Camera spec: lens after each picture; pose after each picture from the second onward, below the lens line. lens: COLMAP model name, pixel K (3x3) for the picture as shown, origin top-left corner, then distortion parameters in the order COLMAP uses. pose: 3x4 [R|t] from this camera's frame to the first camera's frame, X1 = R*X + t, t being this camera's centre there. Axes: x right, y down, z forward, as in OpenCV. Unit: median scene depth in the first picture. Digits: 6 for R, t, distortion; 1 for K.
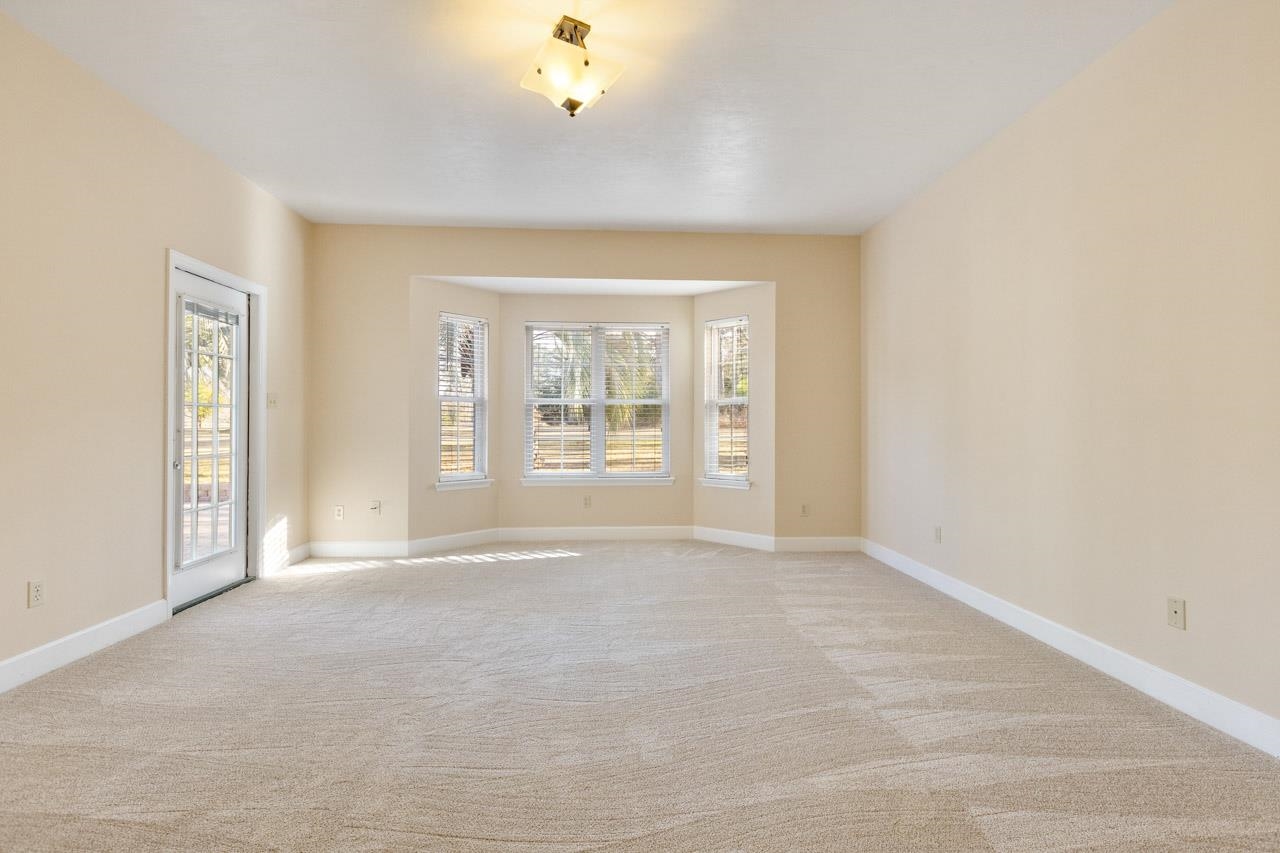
lens RADIAL K [[587.7, 0, 640.0], [0, 587.7, 424.2], [0, 0, 1]] dist [0.002815, -0.000378]
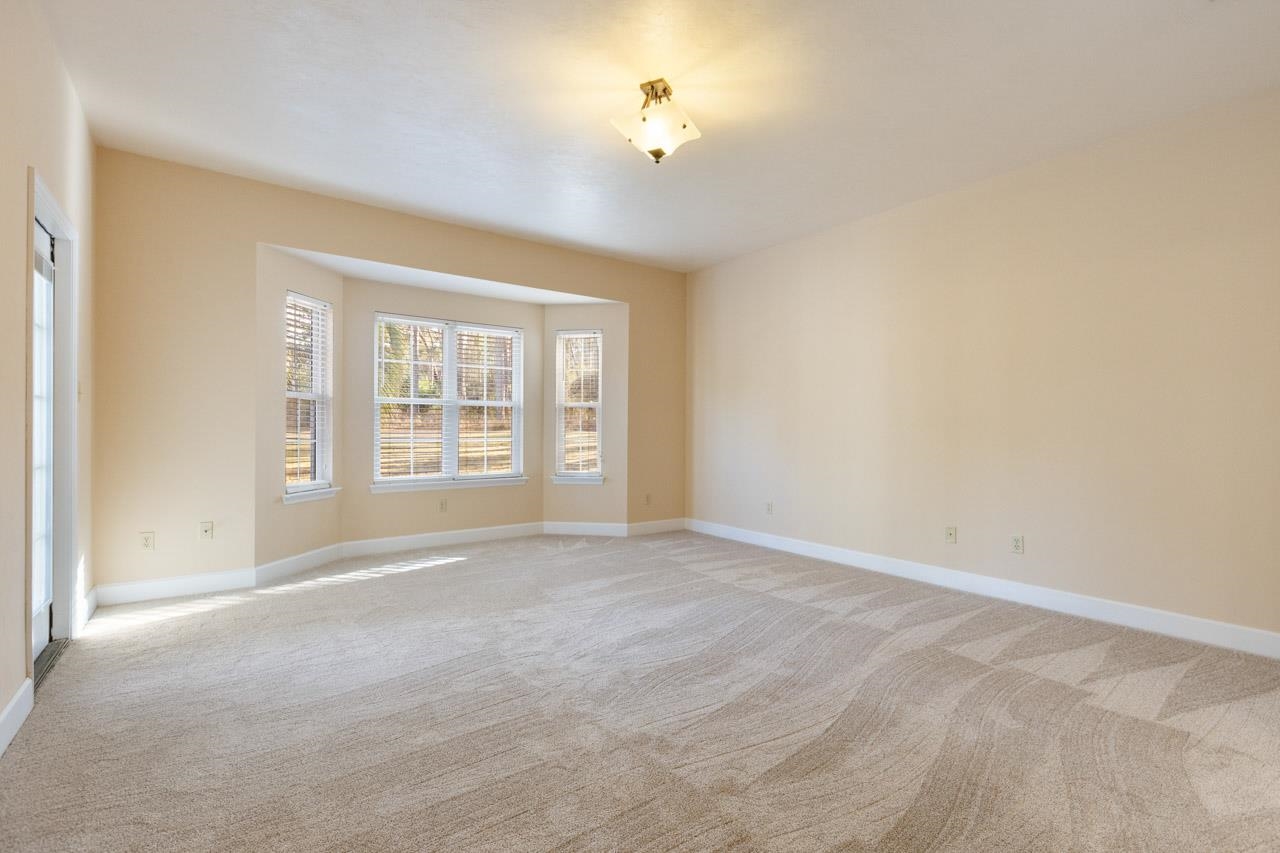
lens RADIAL K [[587.7, 0, 643.5], [0, 587.7, 429.1], [0, 0, 1]] dist [0.002815, -0.000378]
pose [[0.830468, 0.002528, 0.557061, -0.463159], [-0.005654, 0.999976, 0.003890, 0.000415], [-0.557038, -0.006380, 0.830463, 0.024407]]
